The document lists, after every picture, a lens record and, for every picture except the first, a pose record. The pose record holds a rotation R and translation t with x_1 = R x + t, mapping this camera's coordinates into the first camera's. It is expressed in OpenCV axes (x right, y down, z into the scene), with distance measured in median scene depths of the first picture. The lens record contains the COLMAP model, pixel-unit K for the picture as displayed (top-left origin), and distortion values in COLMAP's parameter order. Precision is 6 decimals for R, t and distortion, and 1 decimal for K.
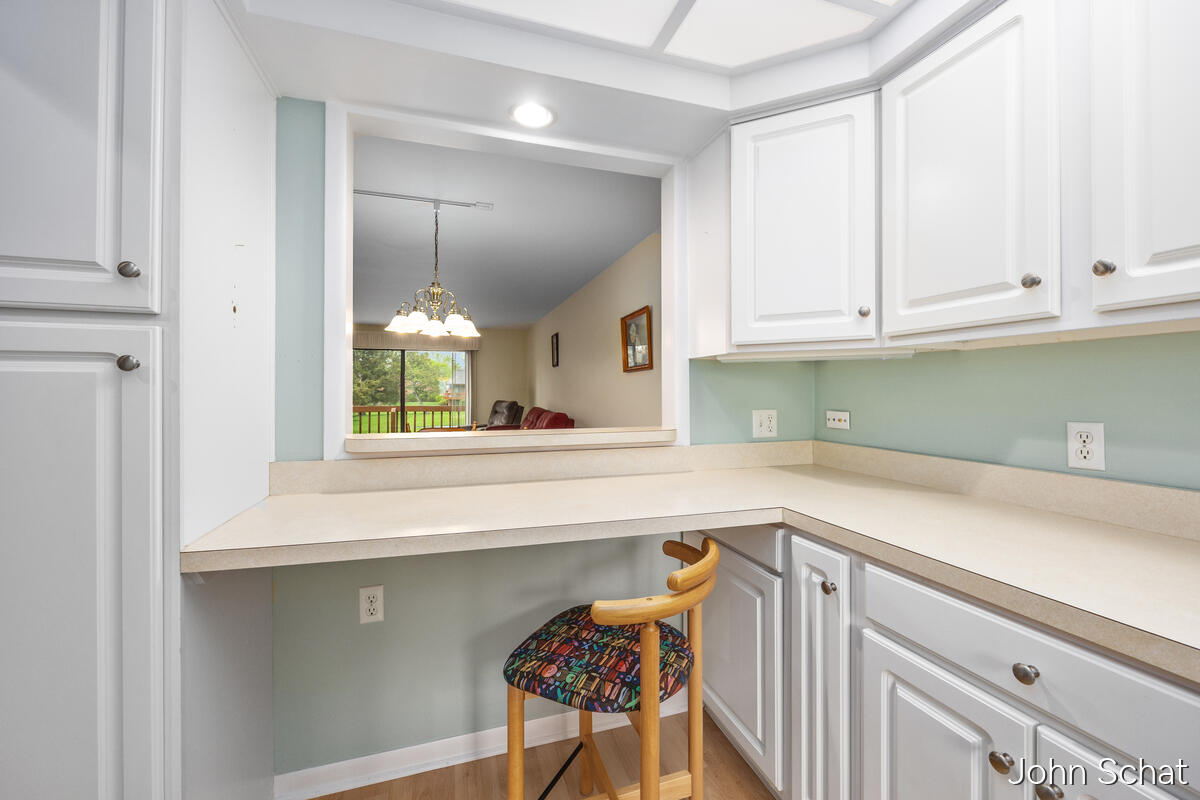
lens RADIAL K [[478.2, 0, 603.8], [0, 478.2, 391.2], [0, 0, 1]] dist [-0.008144, 0.000891]
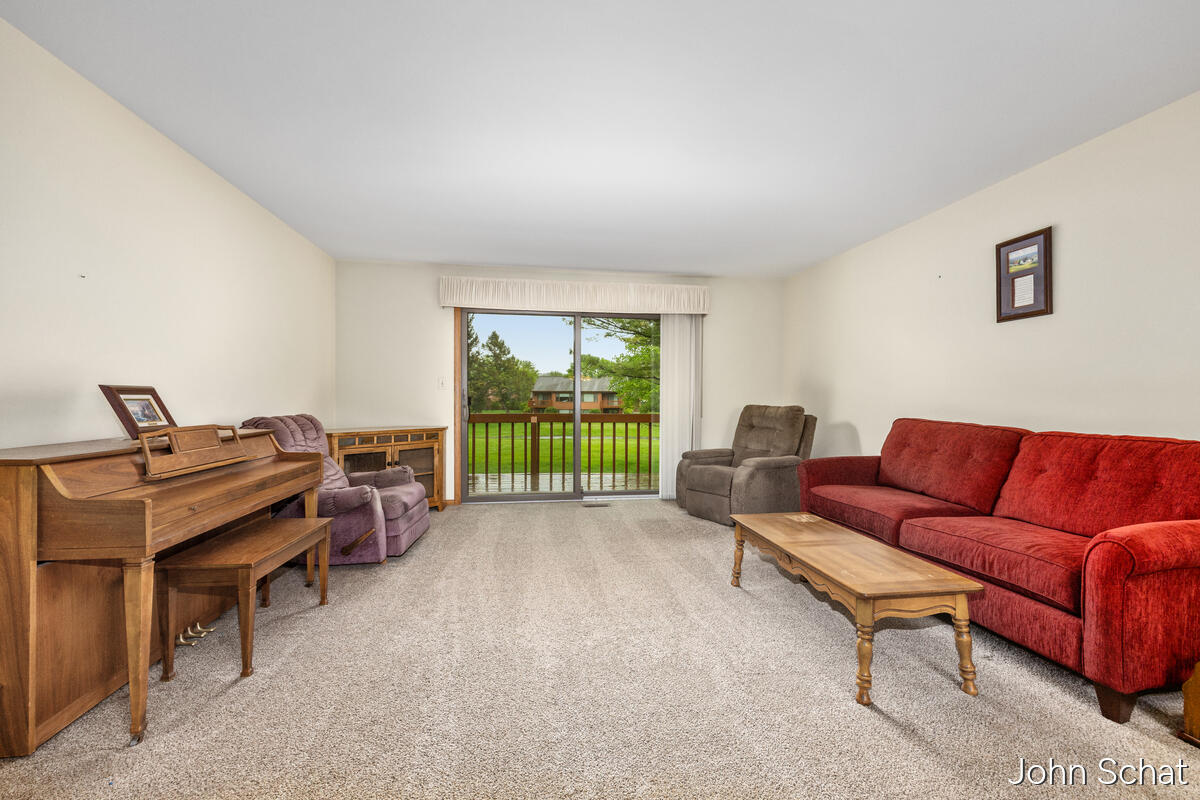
lens RADIAL K [[478.2, 0, 600.6], [0, 478.2, 399.2], [0, 0, 1]] dist [-0.008144, 0.000891]
pose [[0.988457, 0.004997, -0.151422, -0.089378], [-0.005449, 0.999982, -0.002570, 0.004356], [0.151407, 0.003366, 0.988466, 0.128550]]
